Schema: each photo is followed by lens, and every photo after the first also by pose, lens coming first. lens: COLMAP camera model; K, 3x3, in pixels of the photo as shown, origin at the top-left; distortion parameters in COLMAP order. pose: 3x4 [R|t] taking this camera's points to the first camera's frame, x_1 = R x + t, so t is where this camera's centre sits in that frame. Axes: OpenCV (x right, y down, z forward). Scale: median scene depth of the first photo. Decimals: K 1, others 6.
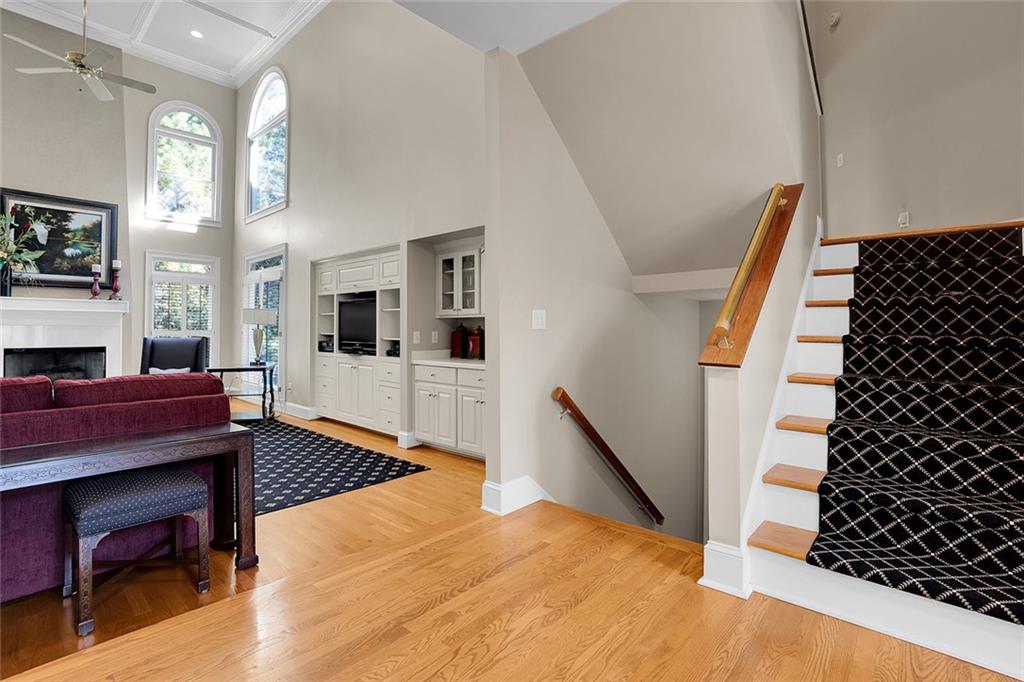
lens RADIAL K [[464.9, 0, 511.8], [0, 464.9, 333.2], [0, 0, 1]] dist [-0.035232, 0.001842]
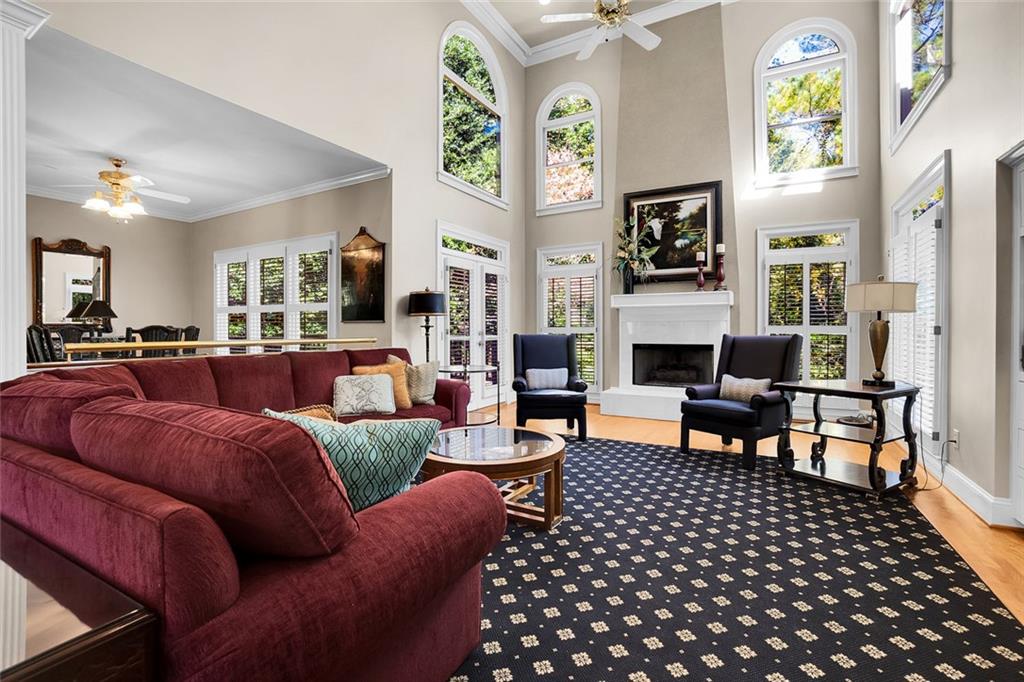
lens RADIAL K [[464.9, 0, 511.1], [0, 464.9, 329.8], [0, 0, 1]] dist [-0.035232, 0.001842]
pose [[0.239287, 0.001461, -0.970948, -0.123182], [0.004904, 0.999984, 0.002714, -0.003563], [0.970936, -0.005411, 0.239276, 0.417260]]
